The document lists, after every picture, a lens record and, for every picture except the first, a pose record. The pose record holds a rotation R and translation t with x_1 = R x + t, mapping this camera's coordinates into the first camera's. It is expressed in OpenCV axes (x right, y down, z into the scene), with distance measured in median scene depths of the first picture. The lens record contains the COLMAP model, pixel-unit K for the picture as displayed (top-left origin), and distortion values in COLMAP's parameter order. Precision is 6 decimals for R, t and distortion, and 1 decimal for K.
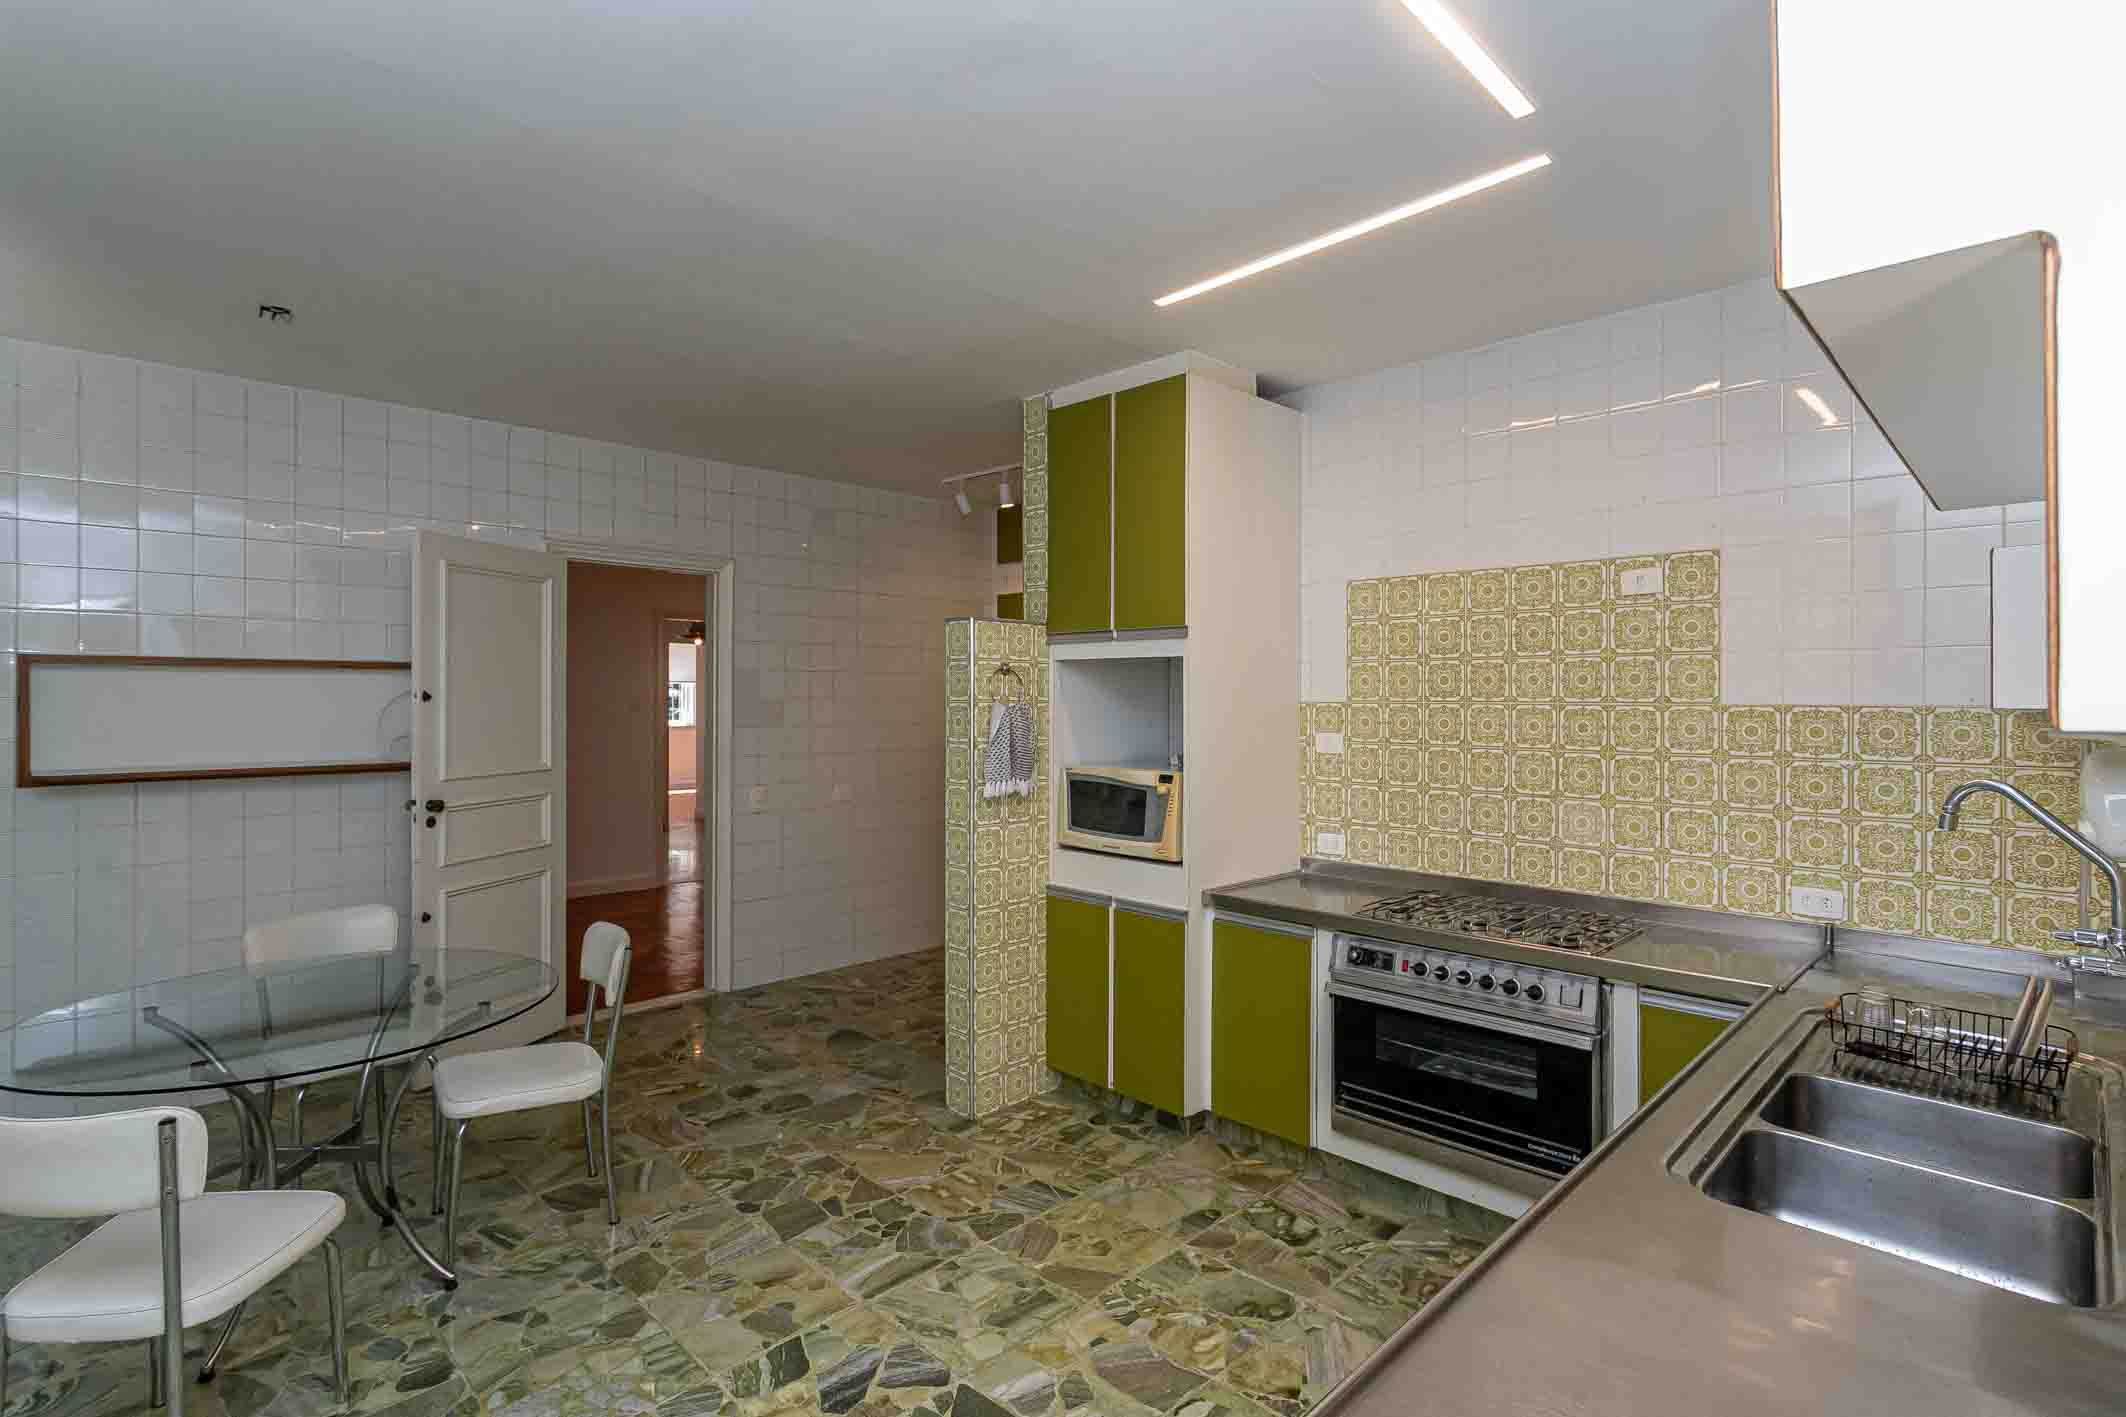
lens RADIAL K [[1002.8, 0, 1056.0], [0, 1002.8, 704.2], [0, 0, 1]] dist [0.002896, 0.002010]
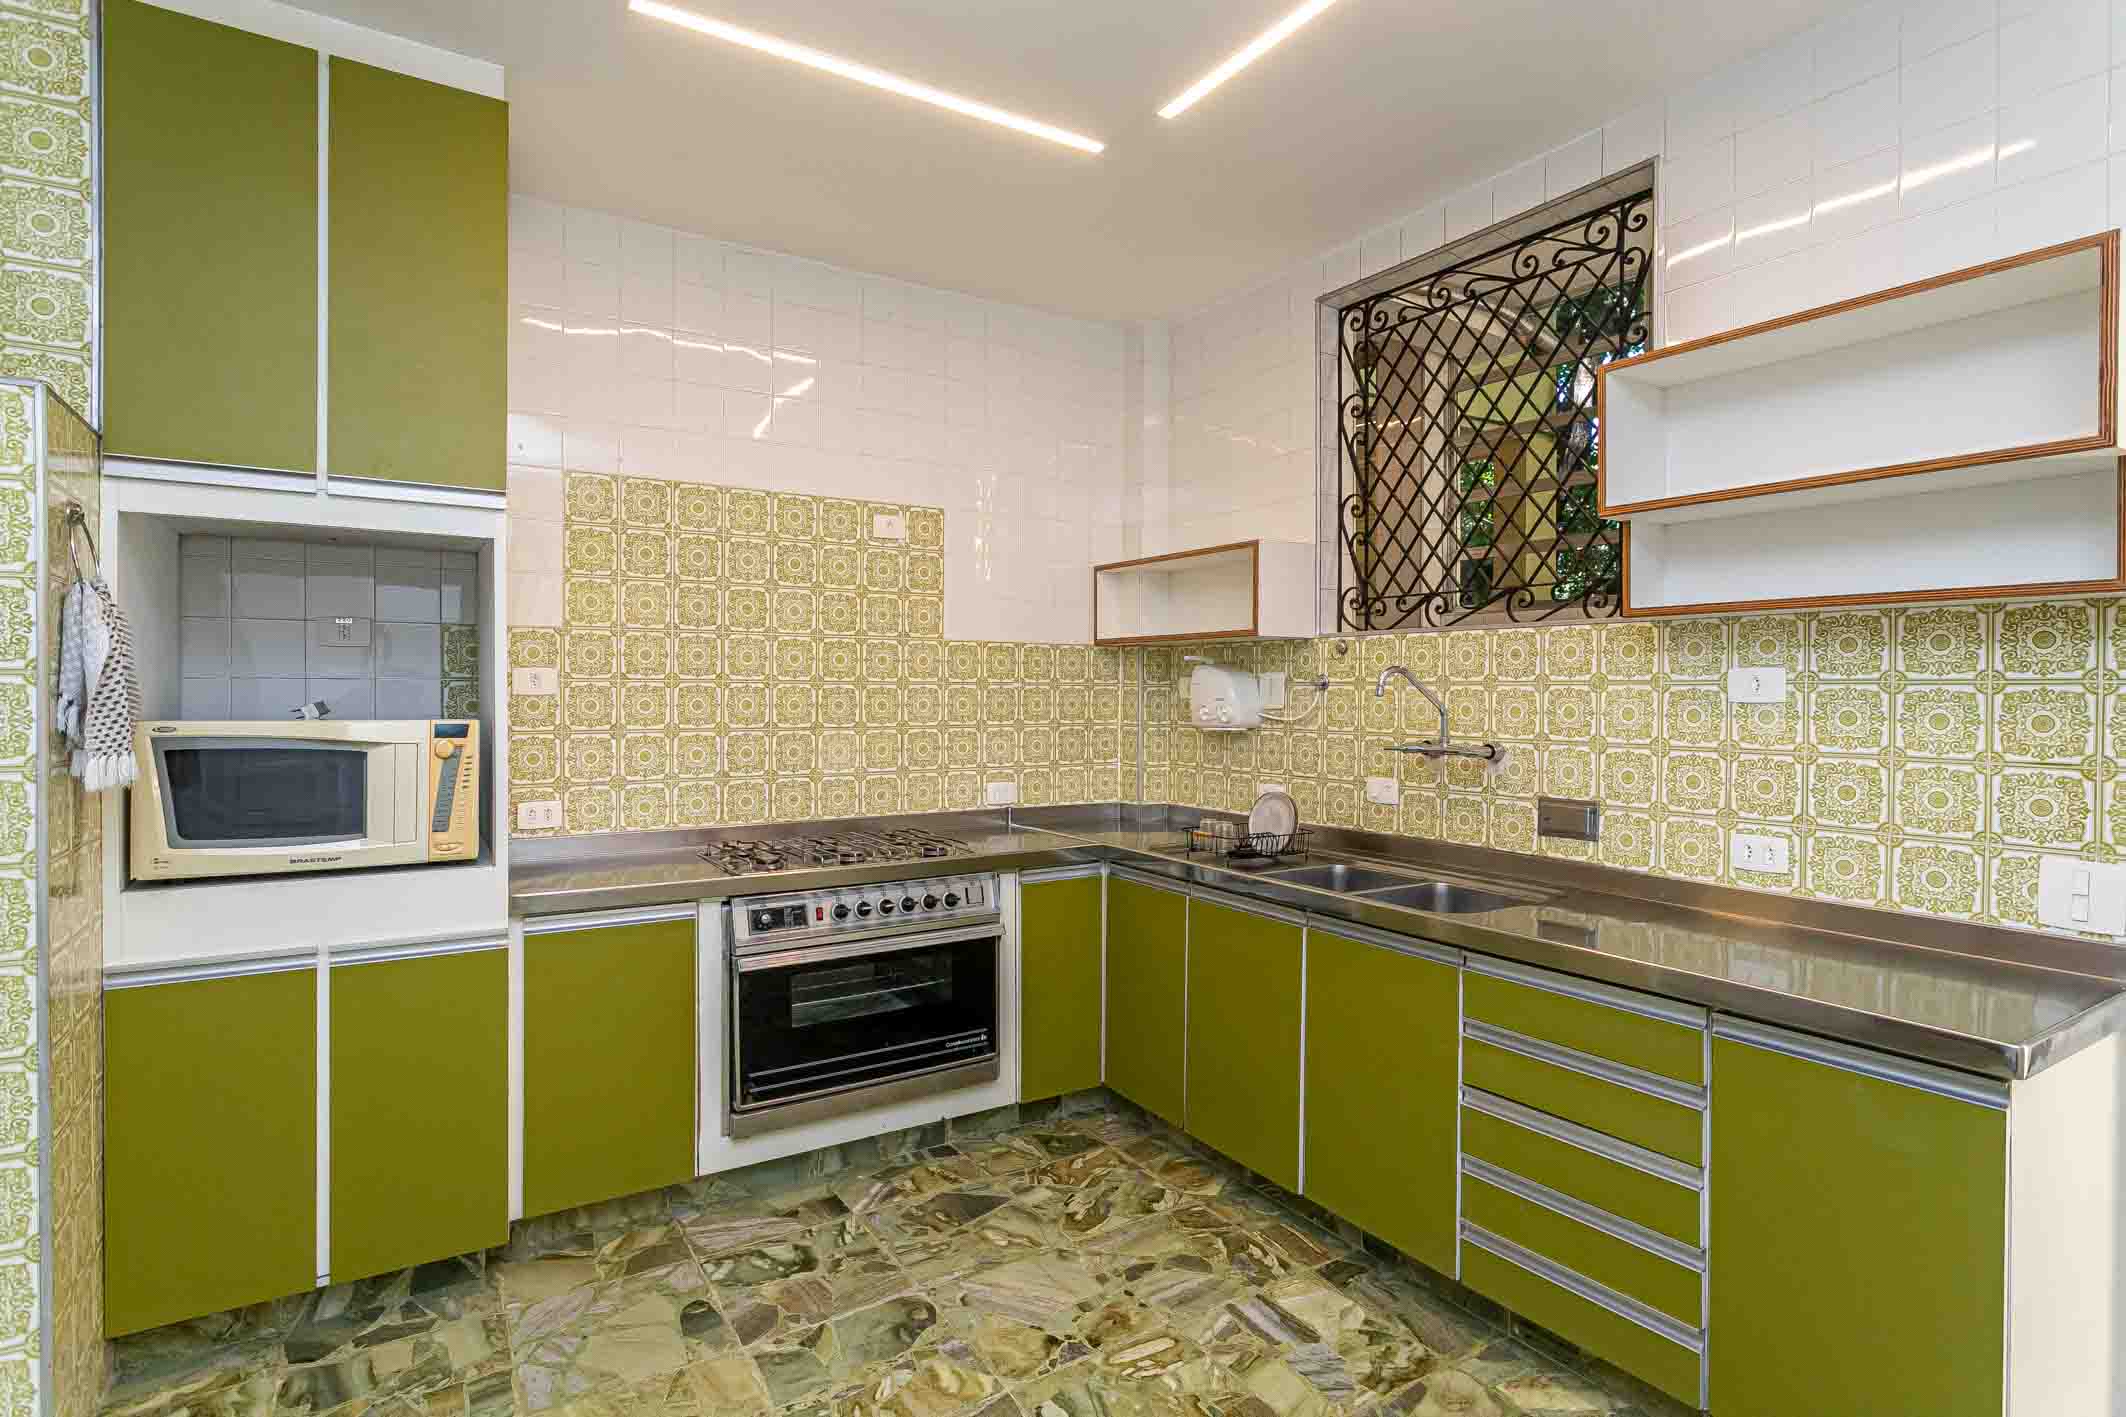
lens RADIAL K [[1061.8, 0, 1054.1], [0, 1061.8, 703.7], [0, 0, 1]] dist [-0.006840, -0.002014]
pose [[0.224012, -0.015002, 0.974471, -0.527524], [-0.002030, 0.999872, 0.015860, 0.054453], [-0.974584, -0.005531, 0.223953, 0.572617]]
